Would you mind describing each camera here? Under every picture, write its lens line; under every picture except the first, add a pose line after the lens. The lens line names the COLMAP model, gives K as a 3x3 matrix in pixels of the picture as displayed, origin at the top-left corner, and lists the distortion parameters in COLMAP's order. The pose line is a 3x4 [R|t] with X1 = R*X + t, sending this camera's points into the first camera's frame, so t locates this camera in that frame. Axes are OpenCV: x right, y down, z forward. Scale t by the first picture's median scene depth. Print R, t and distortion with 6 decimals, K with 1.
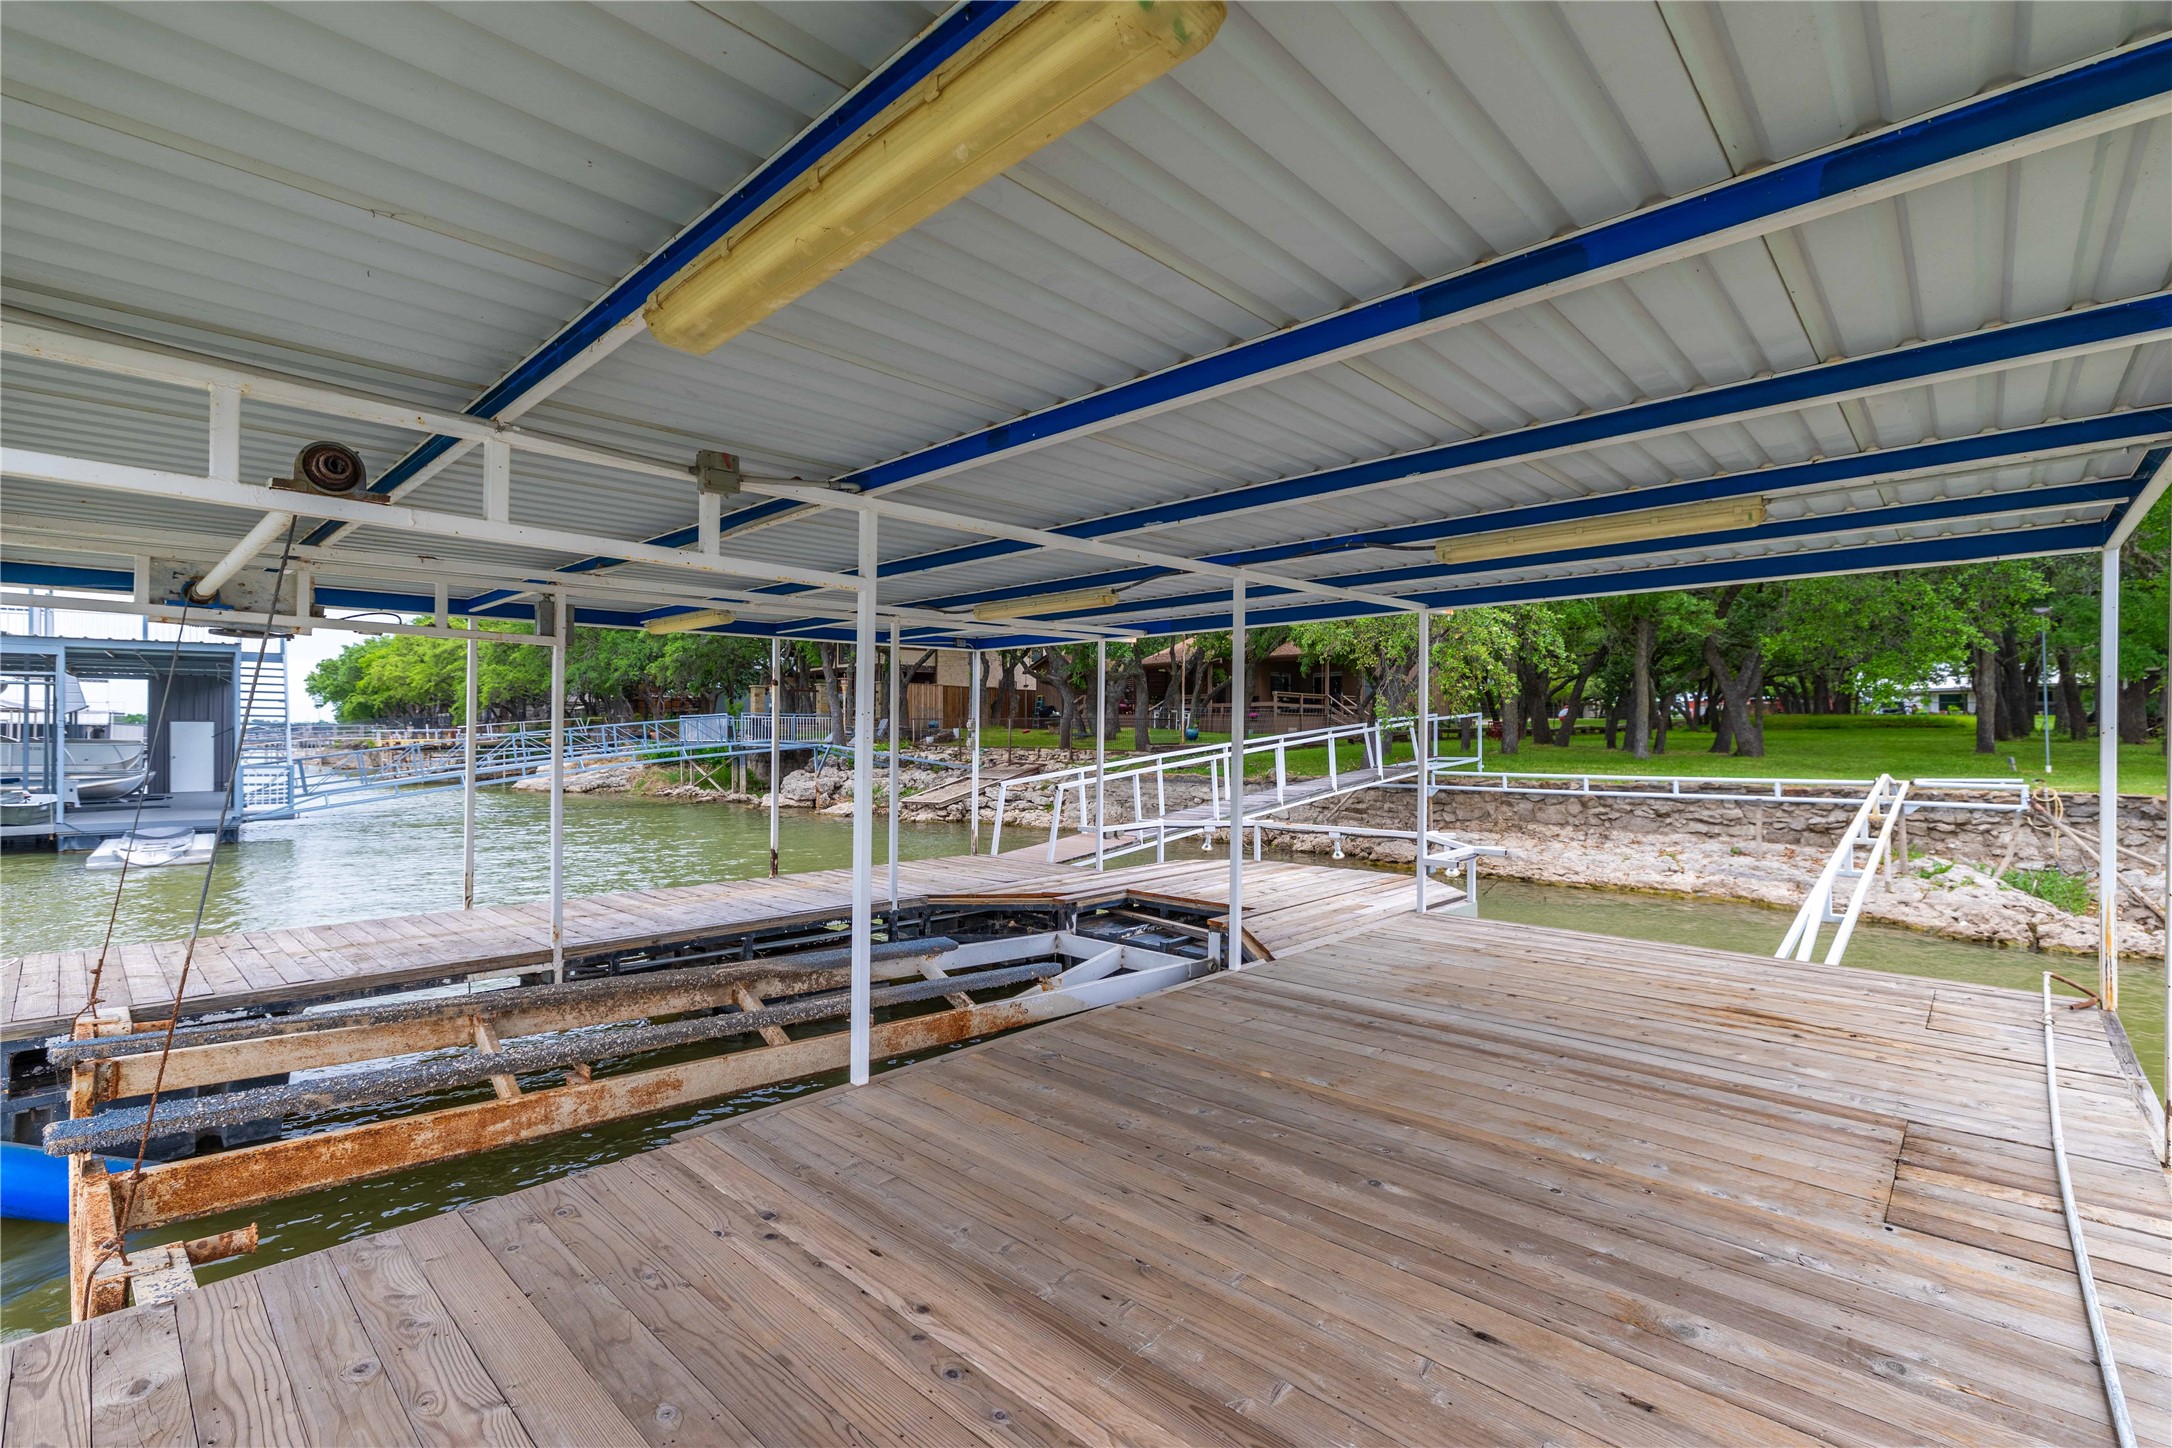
lens RADIAL K [[946.1, 0, 1078.4], [0, 946.1, 724.2], [0, 0, 1]] dist [-0.002281, -0.000161]
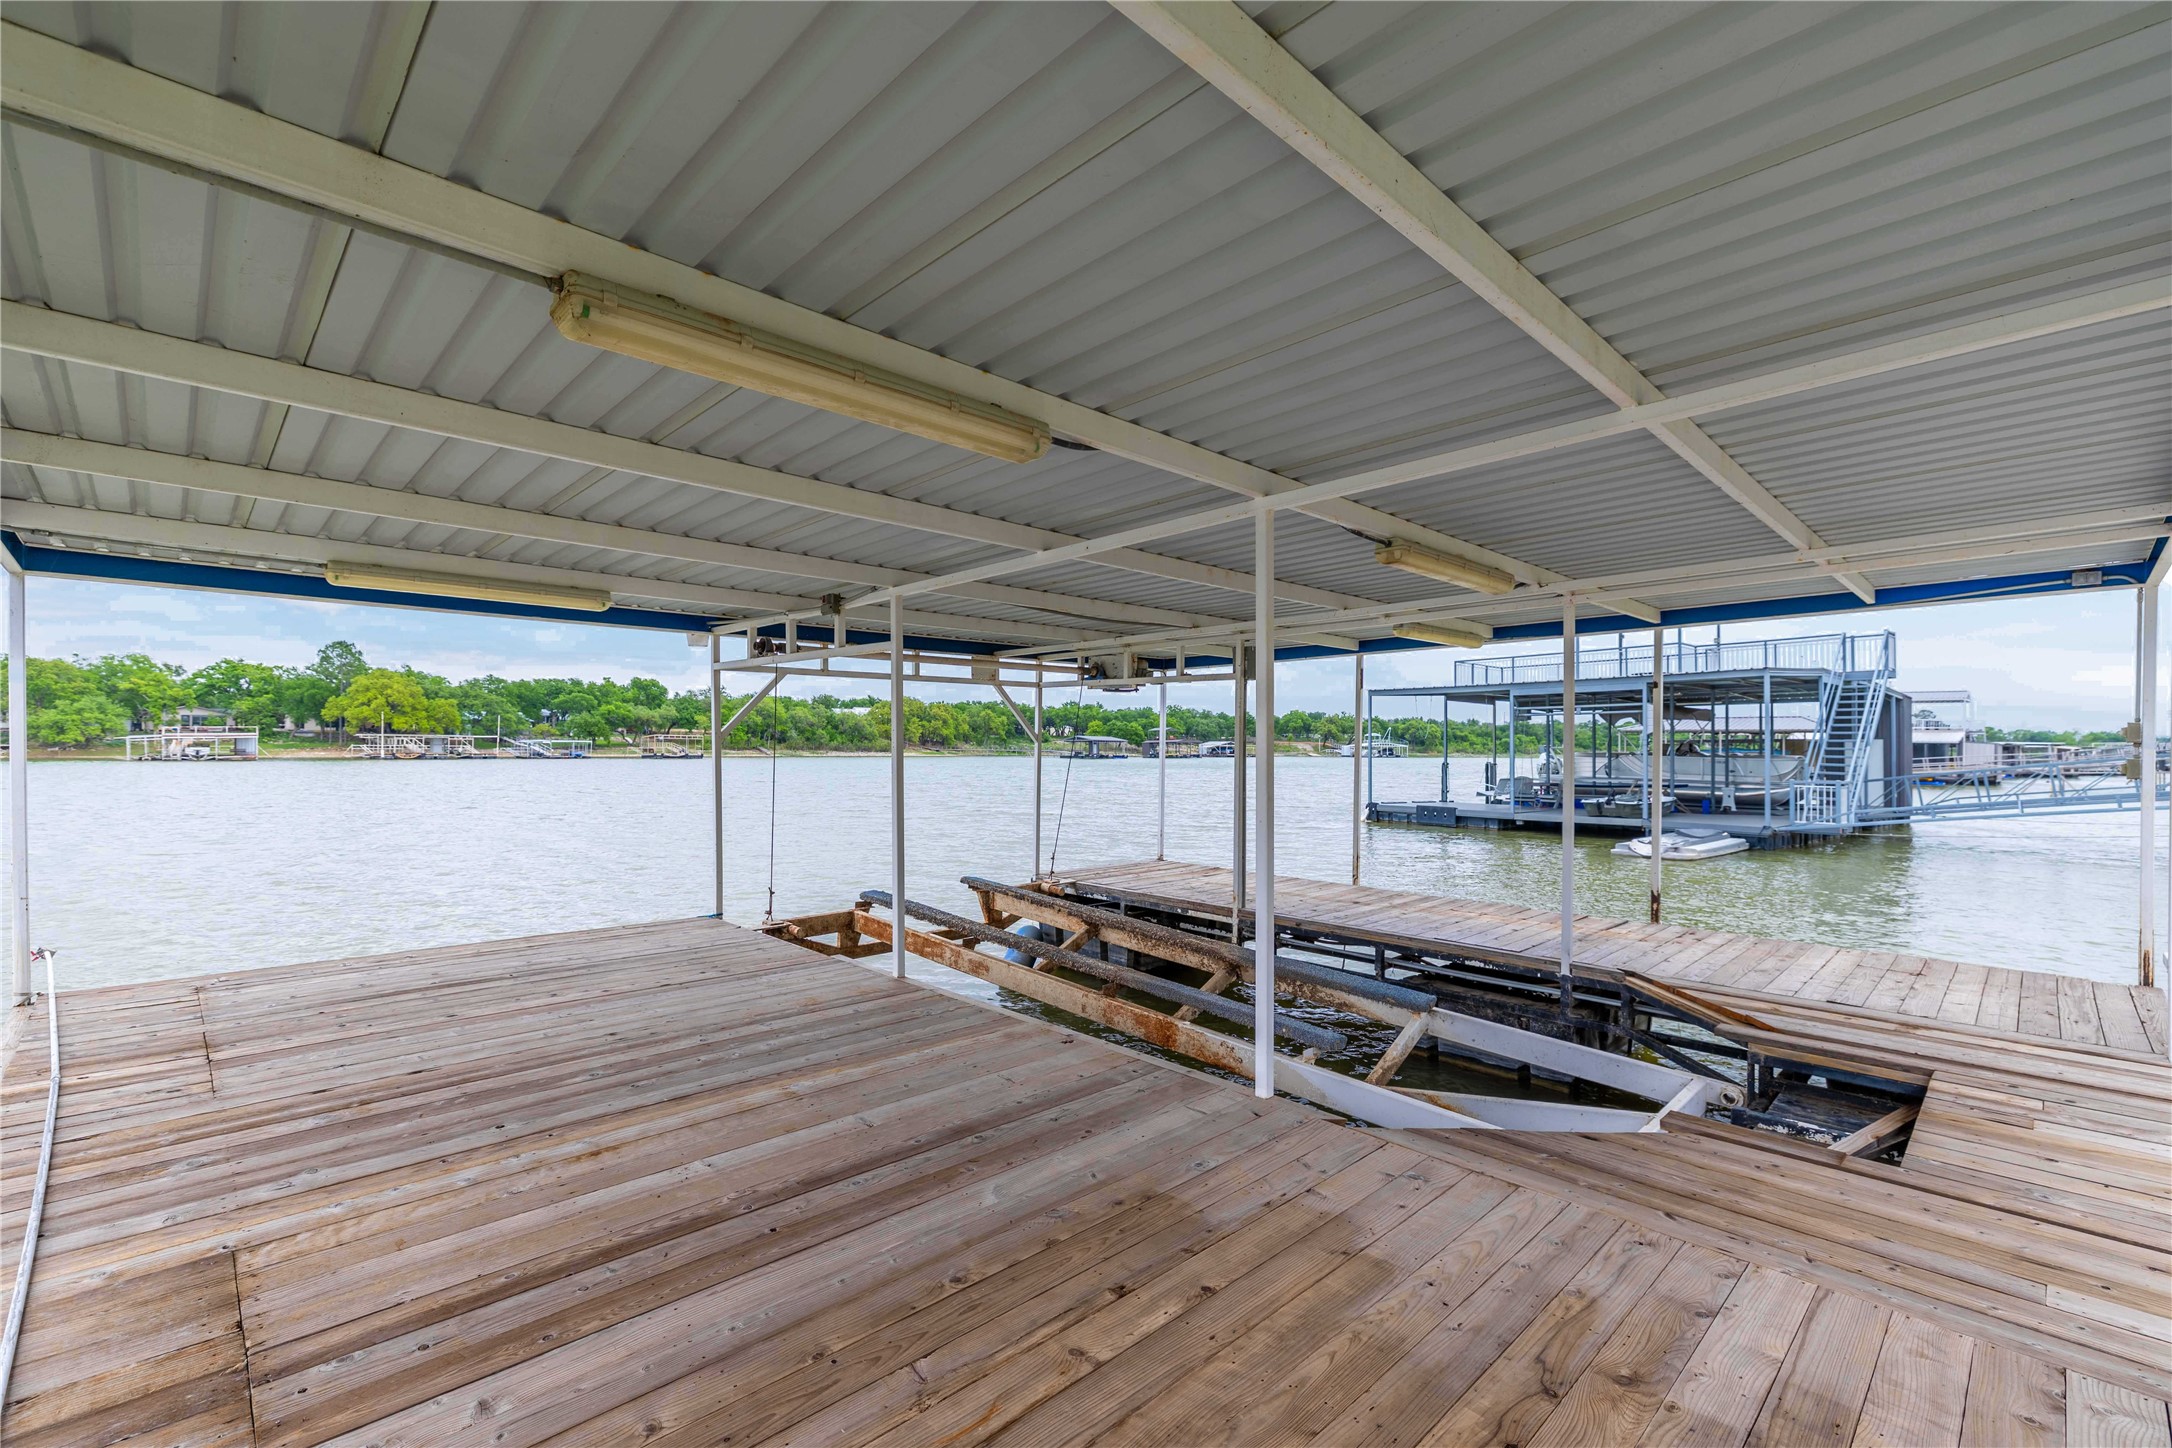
lens RADIAL K [[946.1, 0, 1078.5], [0, 946.1, 741.3], [0, 0, 1]] dist [-0.002281, -0.000161]
pose [[-0.043332, -0.007813, -0.999030, 1.545766], [0.004959, 0.999955, -0.008035, 0.024053], [0.999048, -0.005302, -0.043291, 1.655851]]
